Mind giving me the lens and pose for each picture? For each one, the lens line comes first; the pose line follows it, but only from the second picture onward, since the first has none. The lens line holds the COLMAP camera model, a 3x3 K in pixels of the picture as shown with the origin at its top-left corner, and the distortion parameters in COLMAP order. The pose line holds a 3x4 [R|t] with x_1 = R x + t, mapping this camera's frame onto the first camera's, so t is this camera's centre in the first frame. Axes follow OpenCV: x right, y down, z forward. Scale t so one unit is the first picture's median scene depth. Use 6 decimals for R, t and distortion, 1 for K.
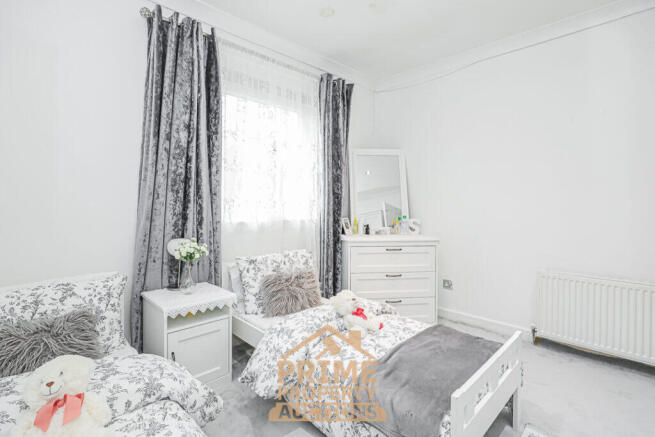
lens RADIAL K [[312.6, 0, 327.5], [0, 312.6, 202.2], [0, 0, 1]] dist [-0.000857, -0.000069]
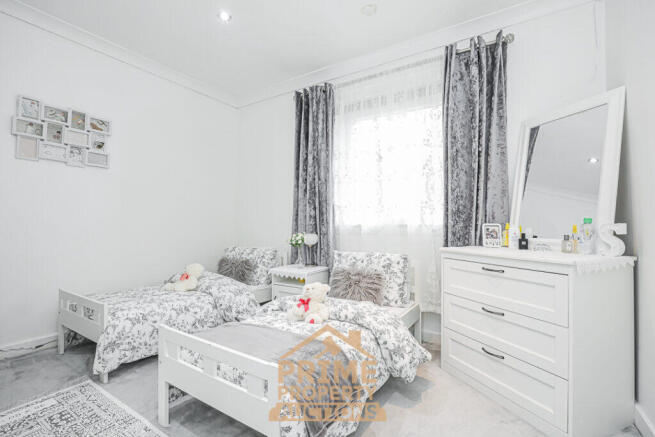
lens RADIAL K [[307.3, 0, 328.3], [0, 307.3, 225.6], [0, 0, 1]] dist [-0.040696, -0.000042]
pose [[0.239437, -0.004204, -0.970903, 0.784187], [0.005246, 0.999982, -0.003036, 0.066241], [0.970898, -0.004366, 0.239455, 0.567961]]
